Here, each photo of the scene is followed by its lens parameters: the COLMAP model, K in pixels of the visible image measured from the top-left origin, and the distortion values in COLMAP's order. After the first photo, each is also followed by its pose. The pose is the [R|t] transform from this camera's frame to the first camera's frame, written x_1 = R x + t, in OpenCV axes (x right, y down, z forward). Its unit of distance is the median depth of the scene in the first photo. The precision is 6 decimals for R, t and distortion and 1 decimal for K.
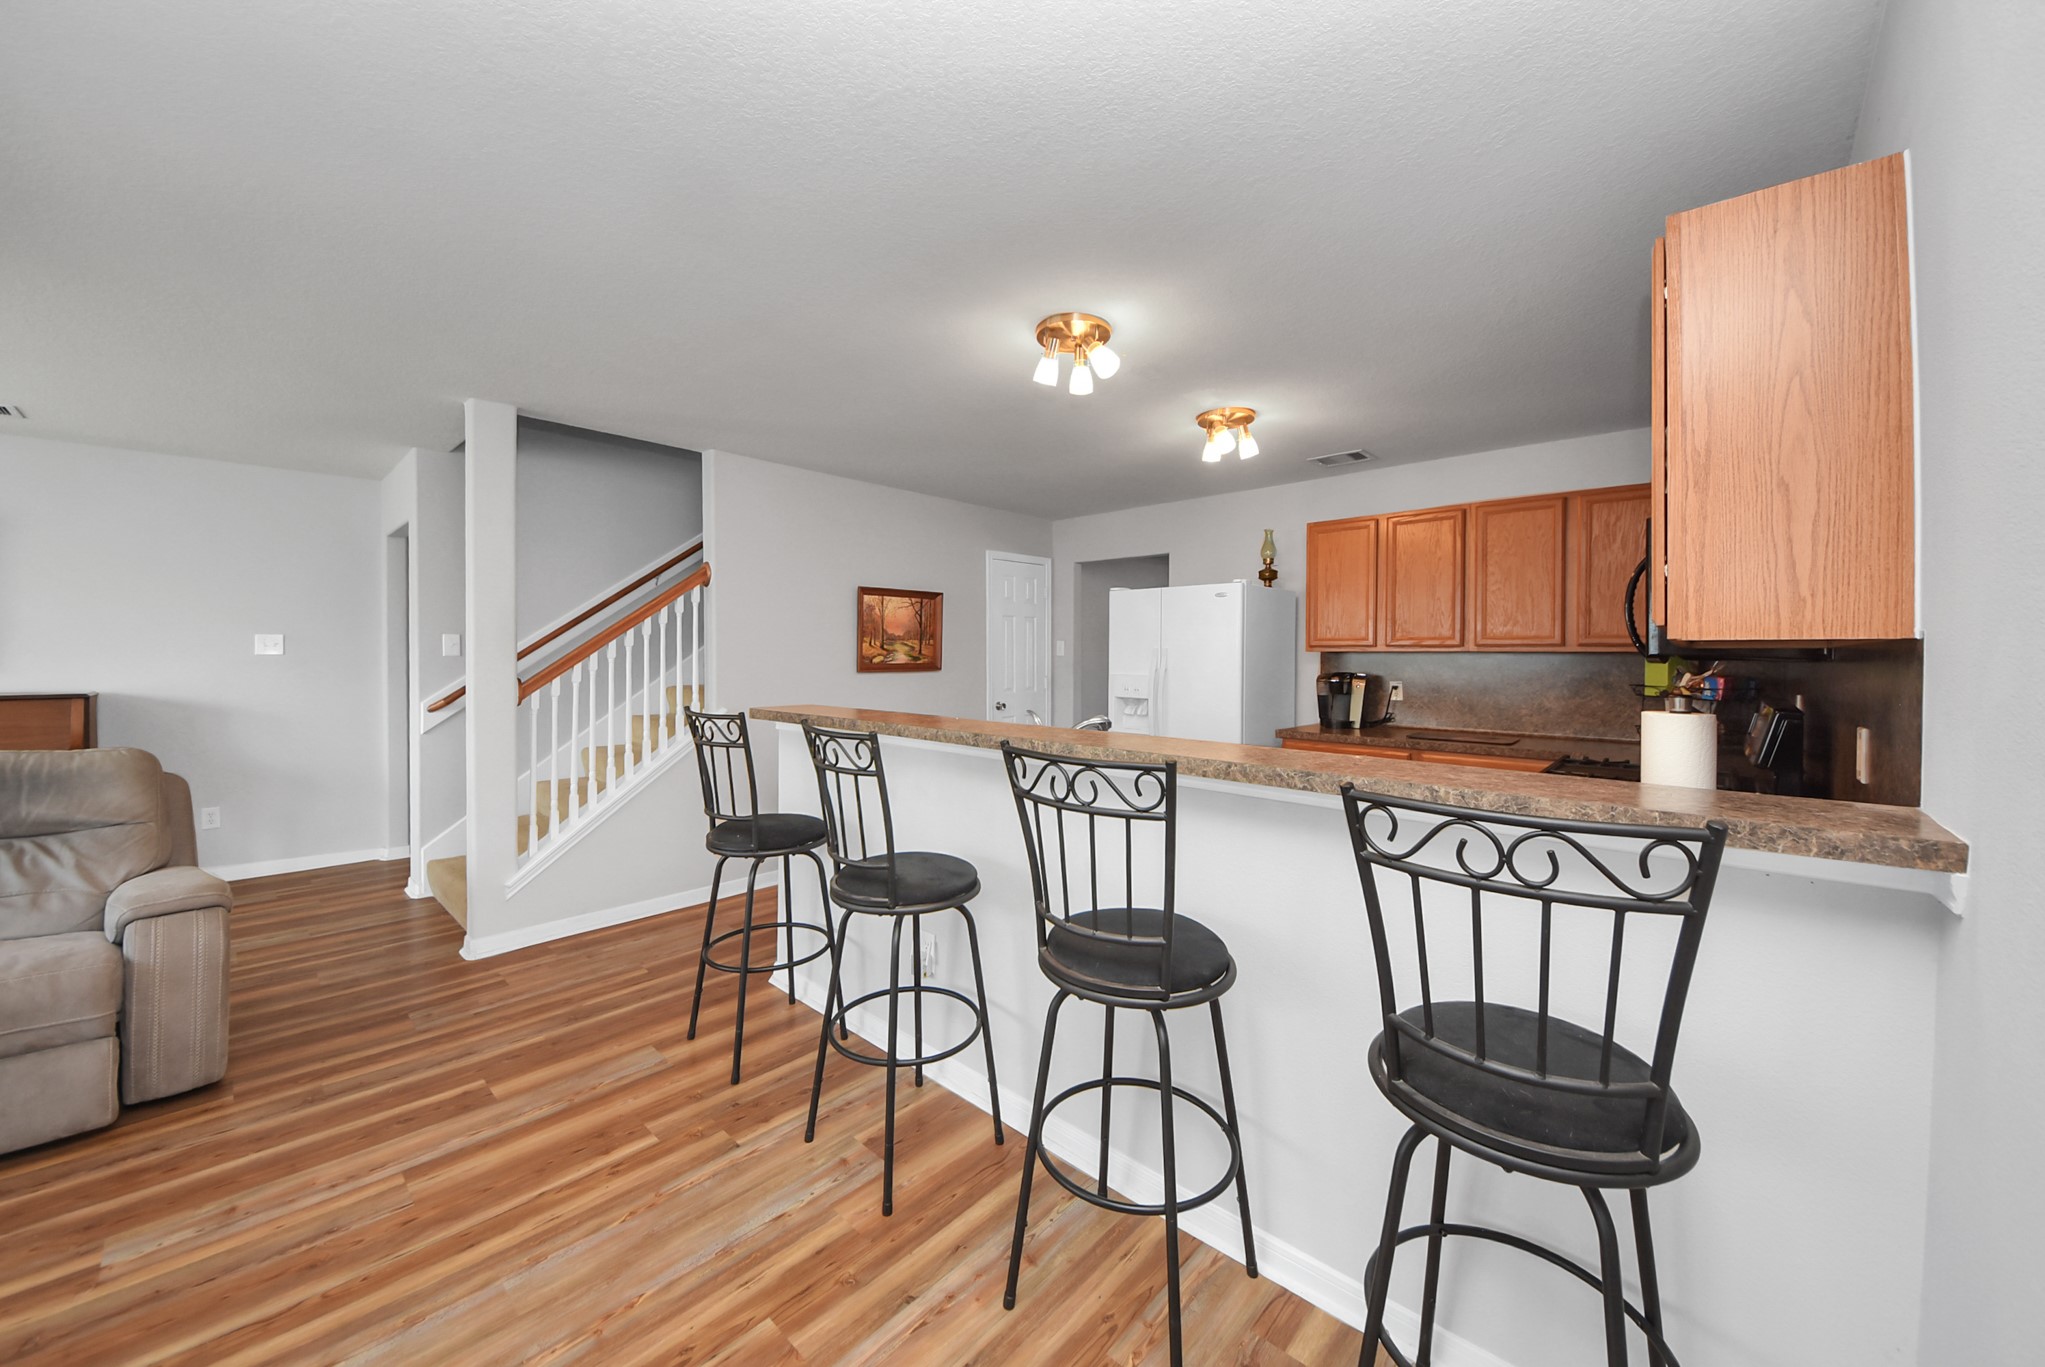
lens RADIAL K [[753.5, 0, 1020.3], [0, 753.5, 671.4], [0, 0, 1]] dist [-0.014248, -0.000651]
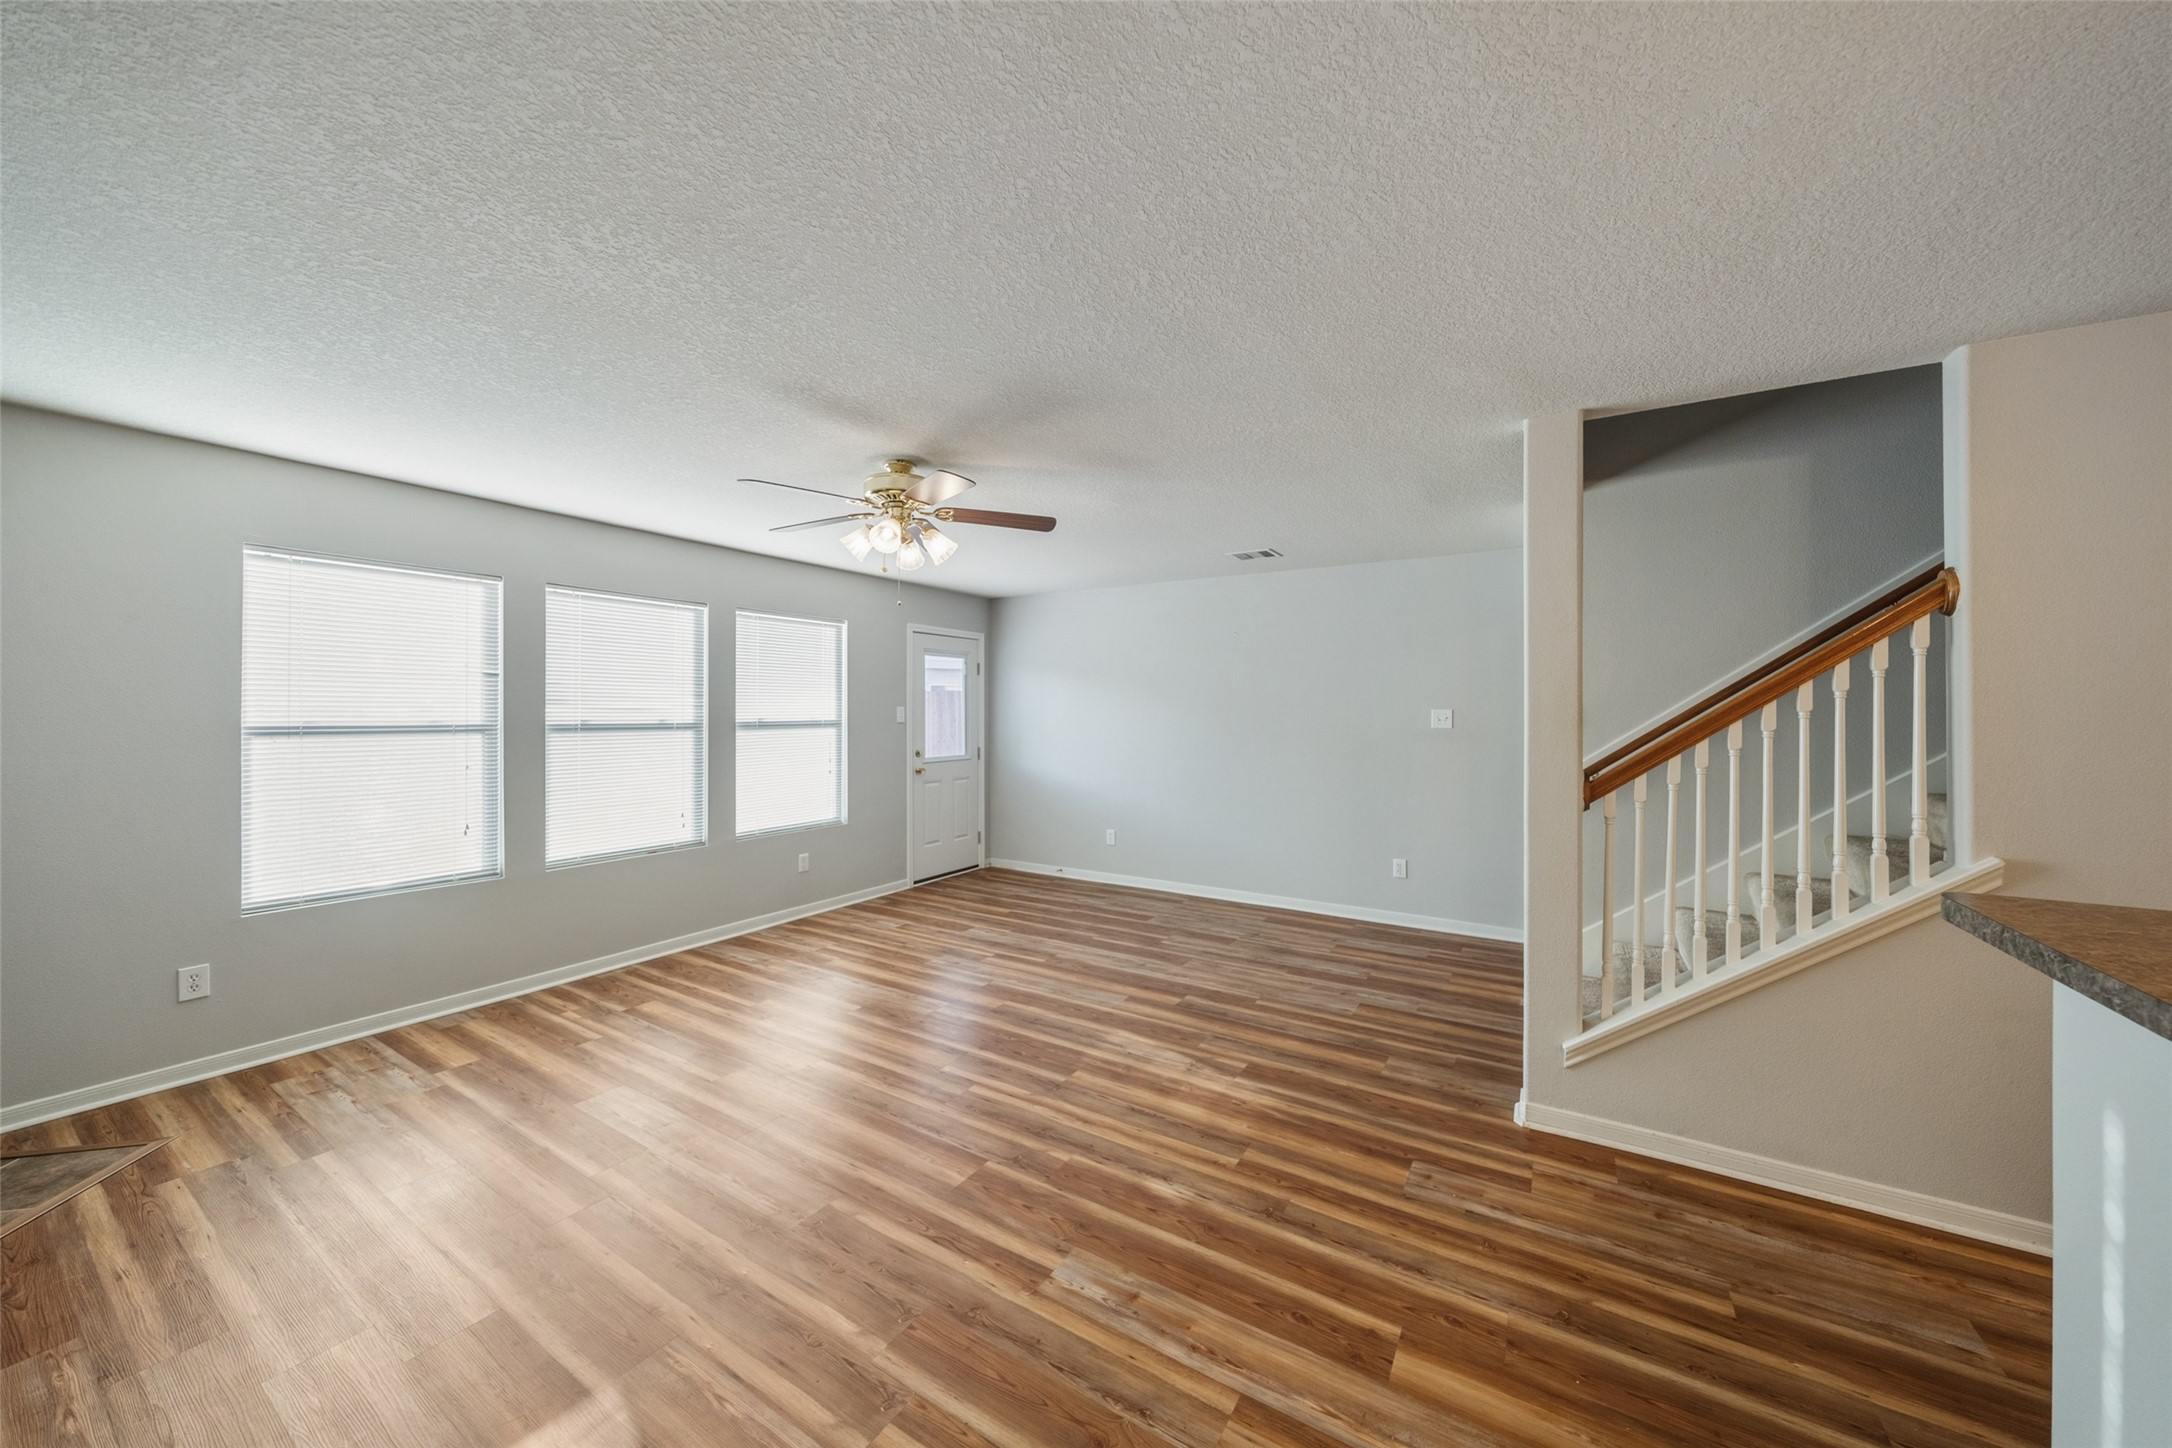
lens RADIAL K [[756.8, 0, 1093.3], [0, 756.8, 706.8], [0, 0, 1]] dist [-0.005373, 0.000466]
pose [[0.188449, -0.009483, -0.982037, -0.029311], [-0.022829, 0.999641, -0.014034, -0.036909], [0.981818, 0.025064, 0.188165, 0.404651]]
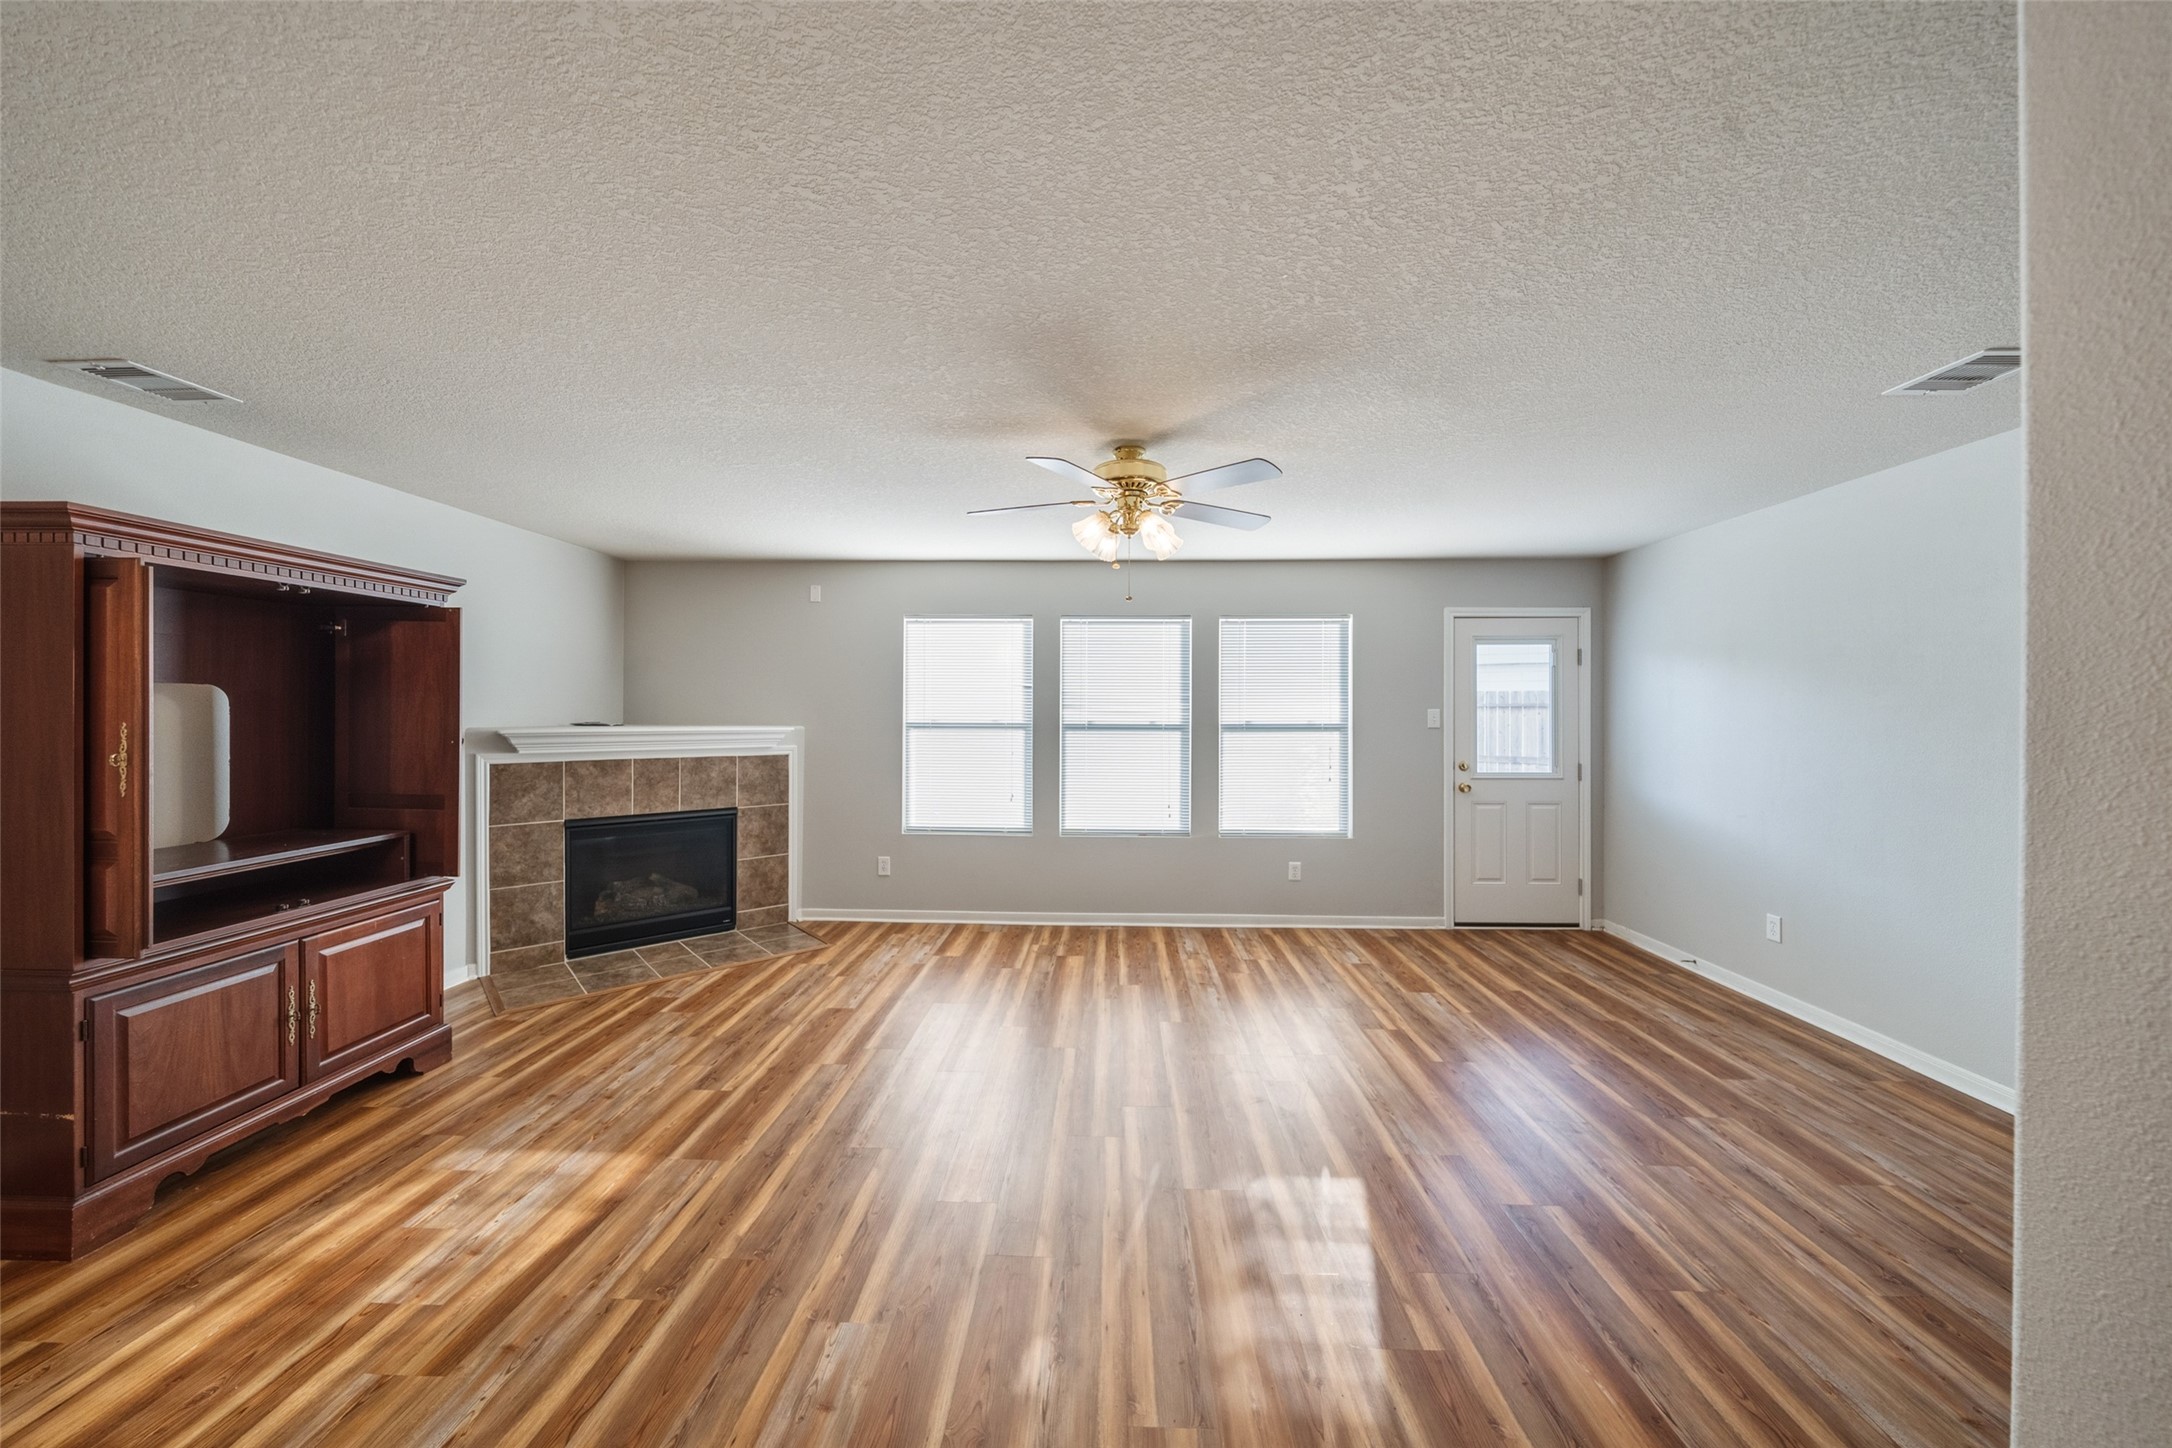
lens RADIAL K [[756.8, 0, 1087.8], [0, 756.8, 711.5], [0, 0, 1]] dist [-0.005373, 0.000466]
pose [[-0.761259, -0.008991, -0.648385, -0.407343], [-0.020575, 0.999735, 0.010294, -0.048940], [0.648121, 0.021177, -0.761243, 1.026148]]
